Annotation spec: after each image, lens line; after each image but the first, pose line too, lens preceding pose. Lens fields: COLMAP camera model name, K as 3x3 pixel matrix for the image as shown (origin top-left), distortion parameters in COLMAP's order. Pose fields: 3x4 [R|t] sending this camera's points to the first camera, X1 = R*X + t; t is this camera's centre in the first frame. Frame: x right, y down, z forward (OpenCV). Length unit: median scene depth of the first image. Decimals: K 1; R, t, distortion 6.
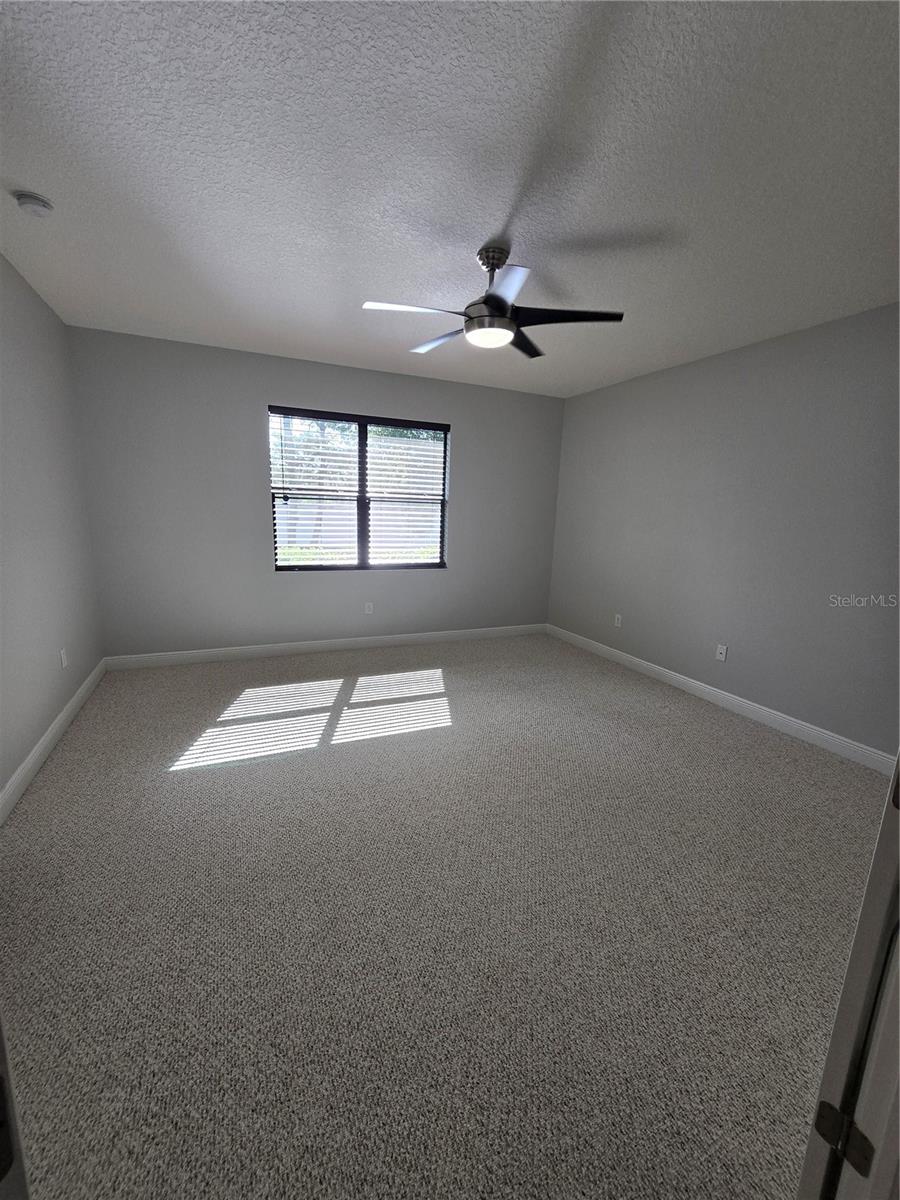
lens RADIAL K [[490.1, 0, 455.0], [0, 490.1, 602.6], [0, 0, 1]] dist [-0.010837, 0.000536]
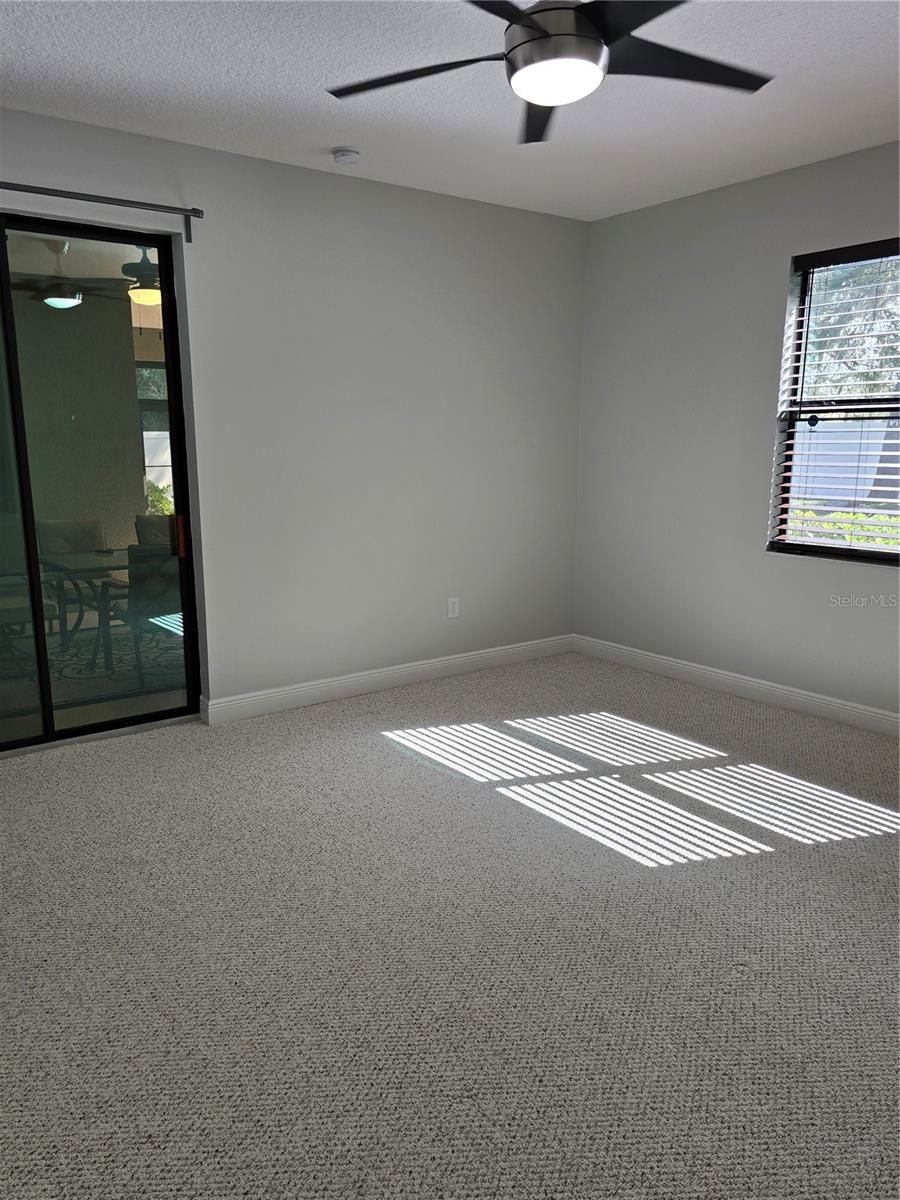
lens RADIAL K [[879.1, 0, 460.5], [0, 879.1, 601.8], [0, 0, 1]] dist [0.076626, -0.058567]
pose [[0.210774, 0.137336, -0.967839, 0.697933], [-0.185659, 0.977685, 0.098301, -0.051299], [0.959742, 0.158968, 0.231568, 0.537026]]
